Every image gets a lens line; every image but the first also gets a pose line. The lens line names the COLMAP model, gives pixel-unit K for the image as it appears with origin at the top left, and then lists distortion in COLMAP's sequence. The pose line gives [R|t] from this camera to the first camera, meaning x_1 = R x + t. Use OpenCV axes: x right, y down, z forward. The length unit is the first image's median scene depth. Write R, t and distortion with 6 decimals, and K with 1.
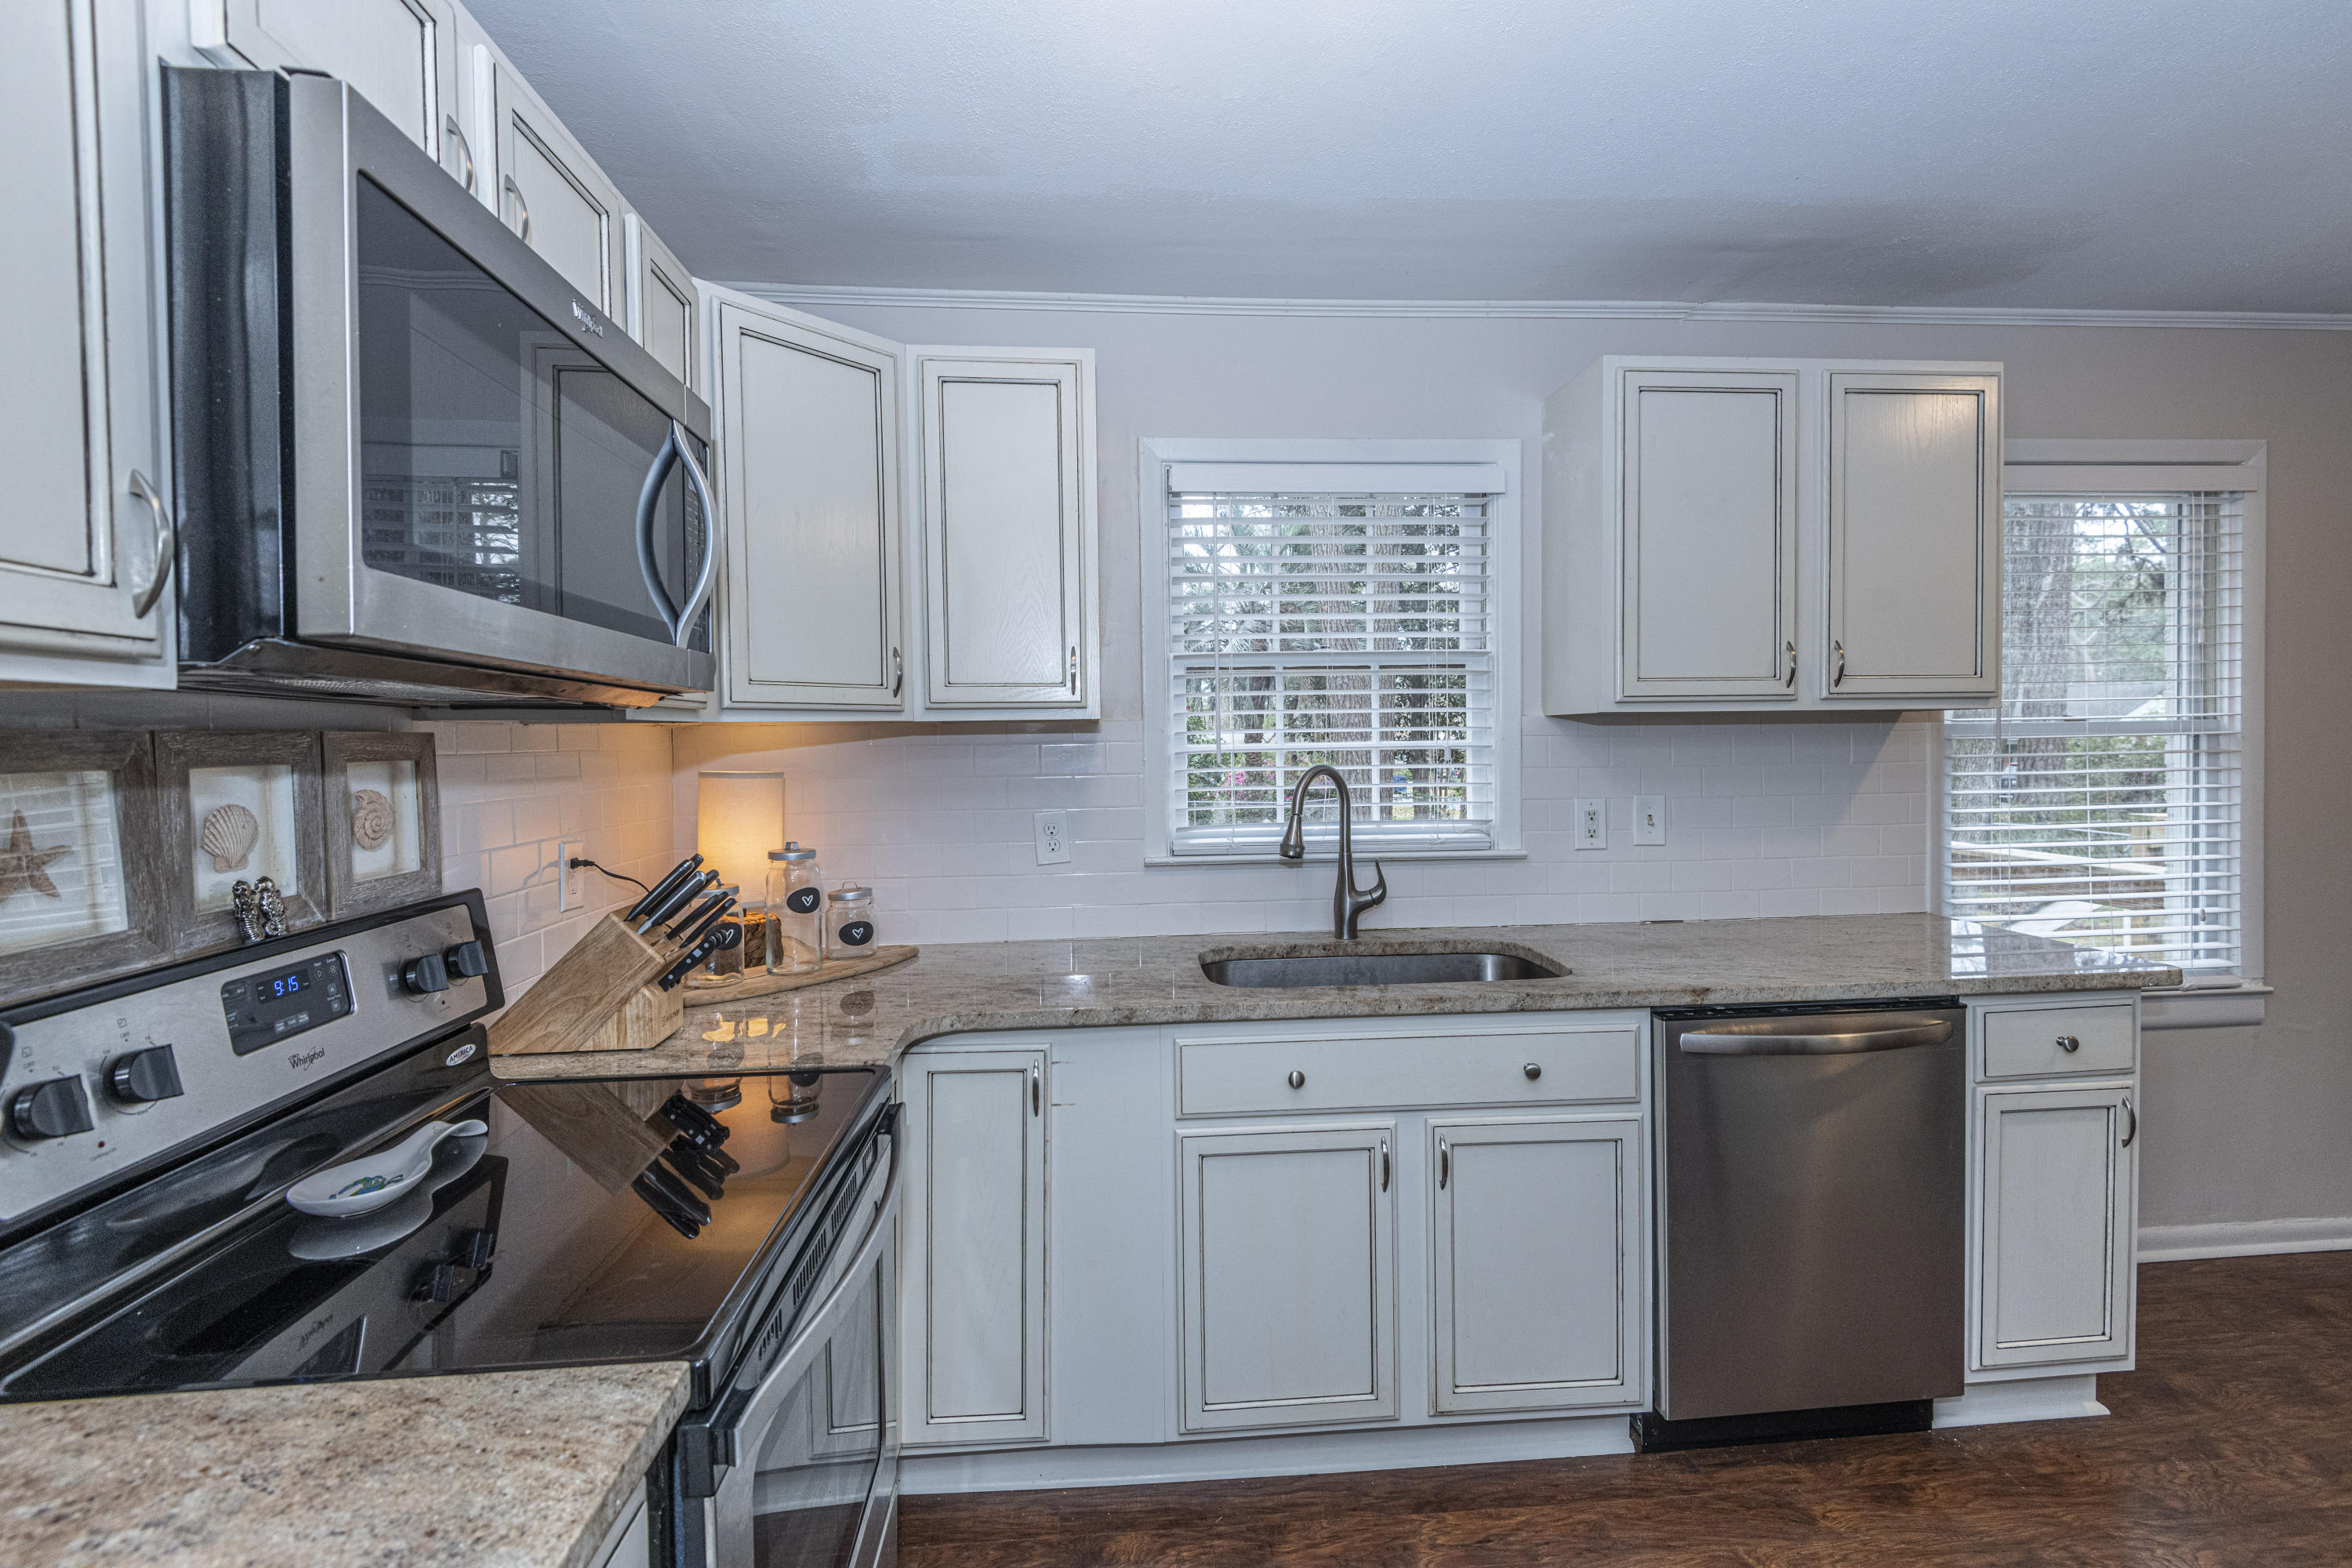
lens RADIAL K [[1056.9, 0, 1192.9], [0, 1056.9, 766.5], [0, 0, 1]] dist [0.023014, -0.013664]
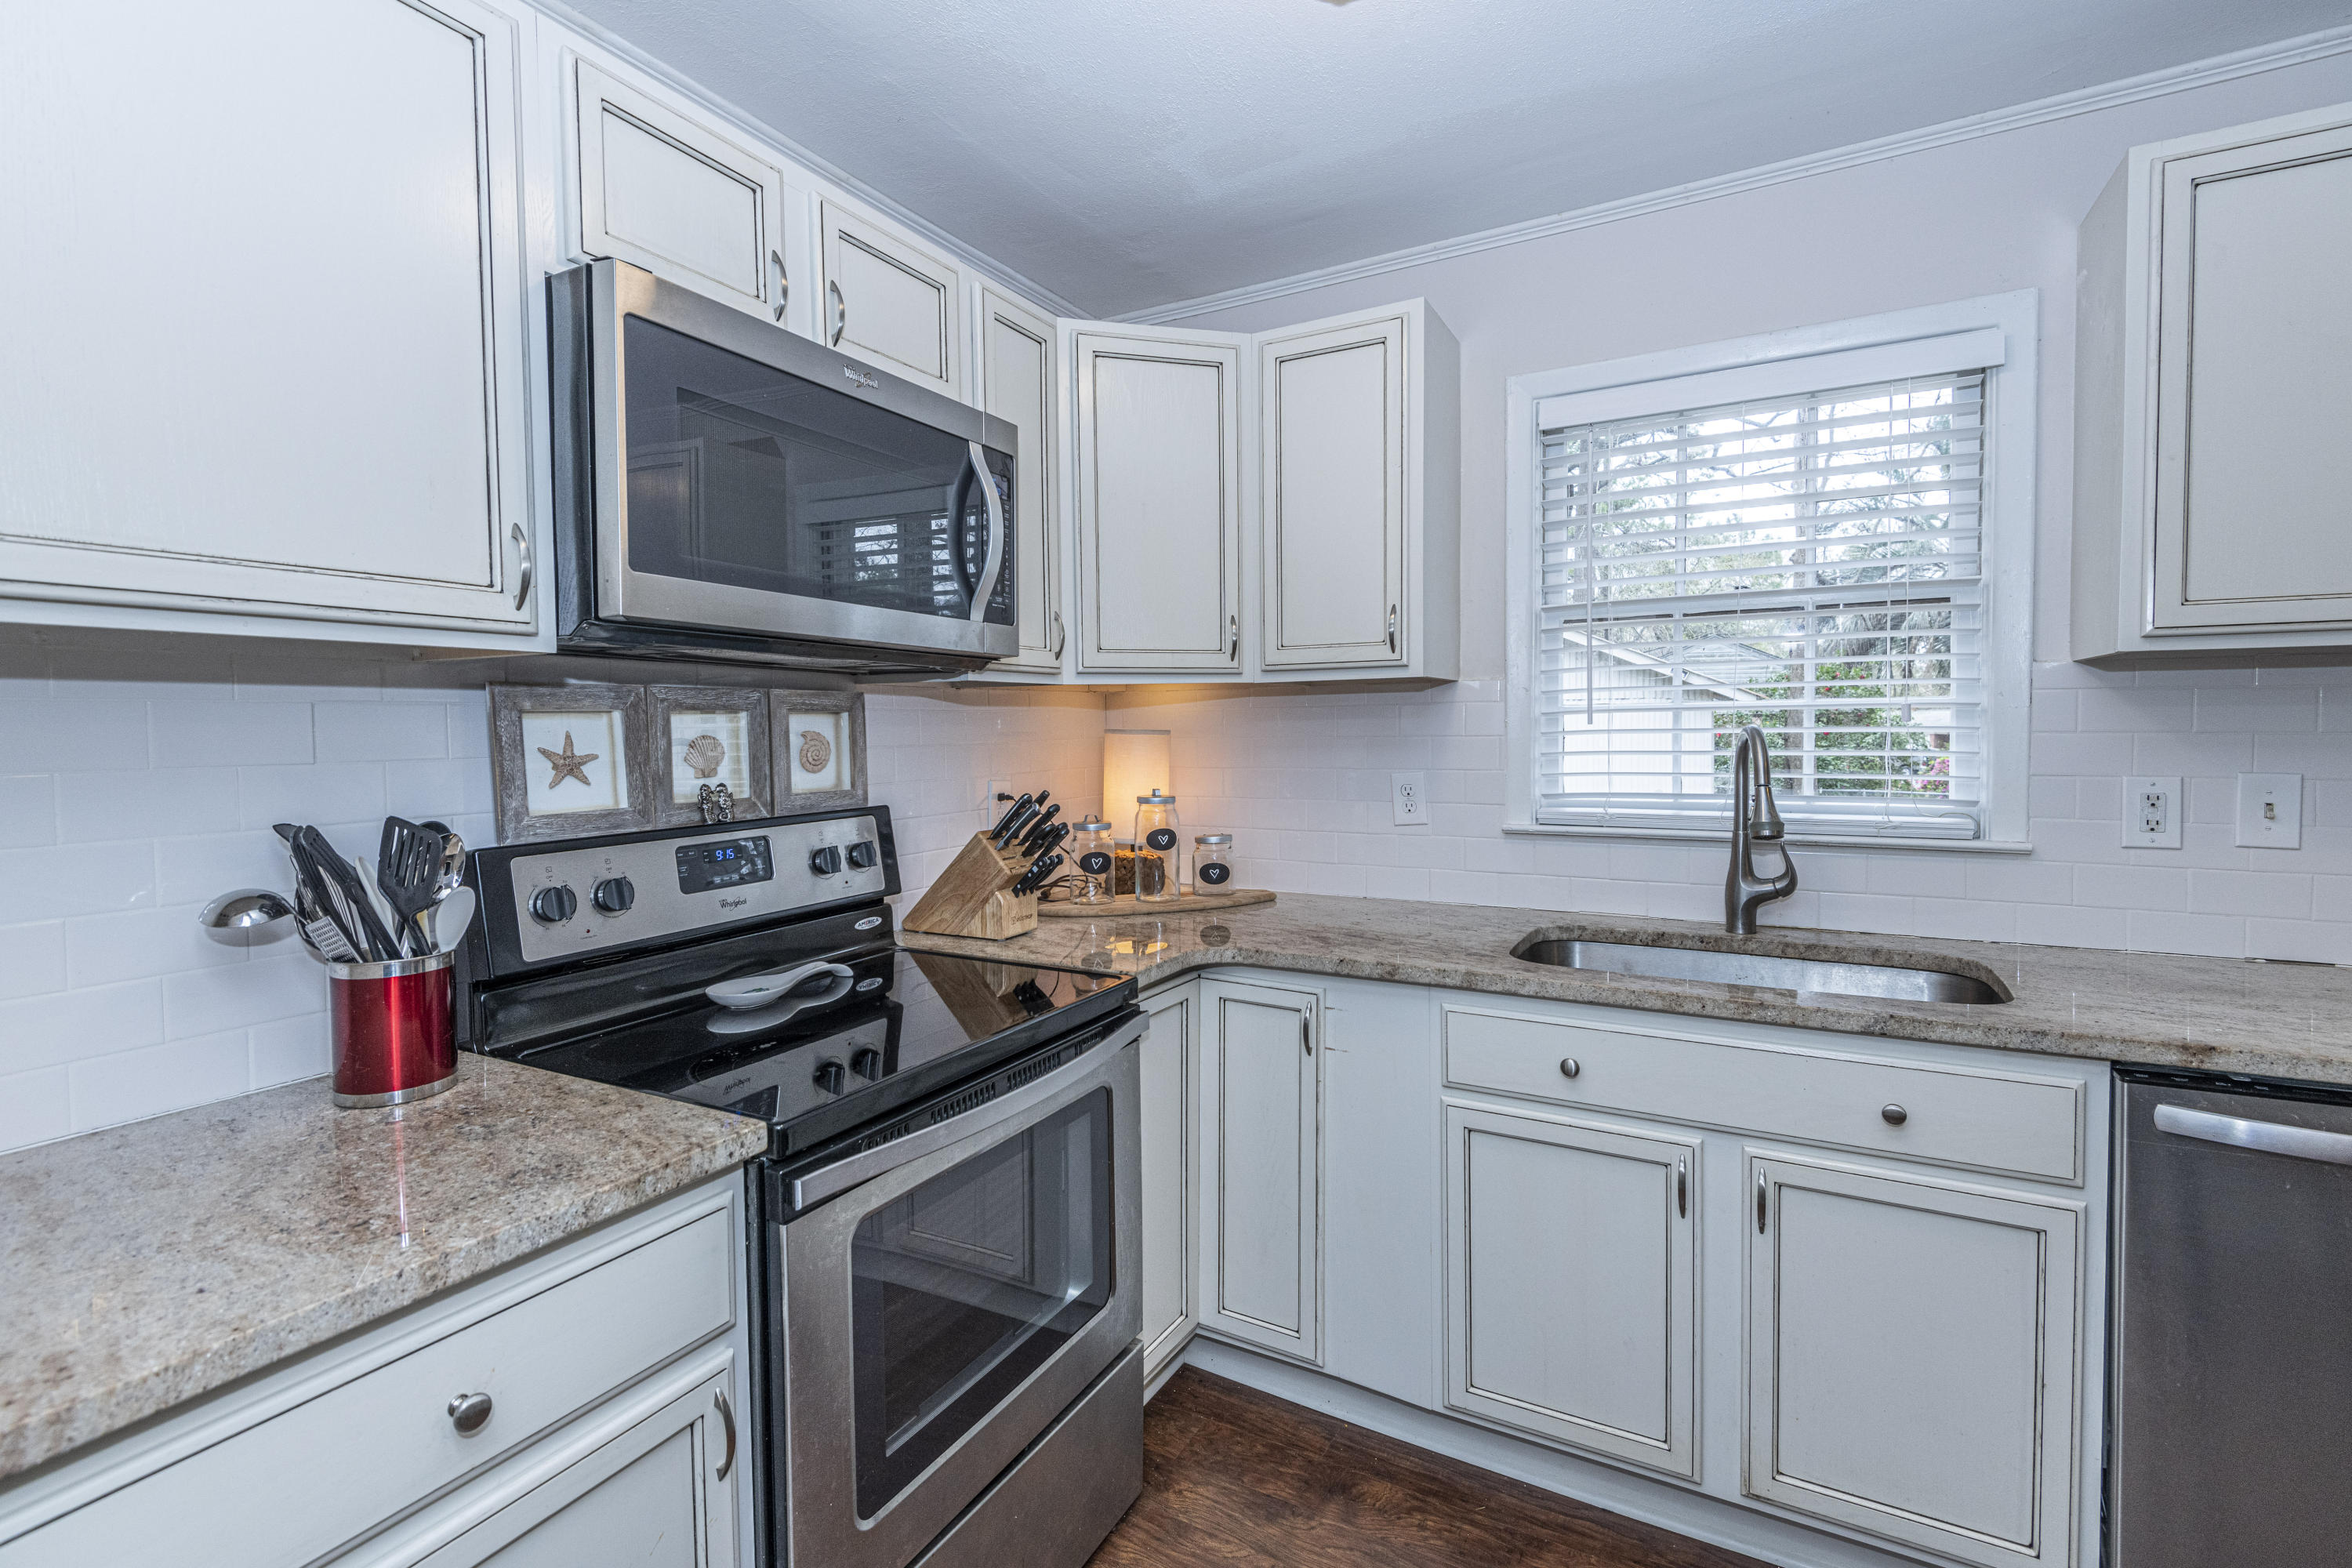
lens RADIAL K [[1056.9, 0, 1184.4], [0, 1056.9, 770.4], [0, 0, 1]] dist [0.023014, -0.013664]
pose [[0.829686, 0.026095, -0.557619, 0.319922], [-0.013317, 0.999548, 0.026961, 0.021339], [0.558071, -0.014944, 0.829659, 0.066096]]
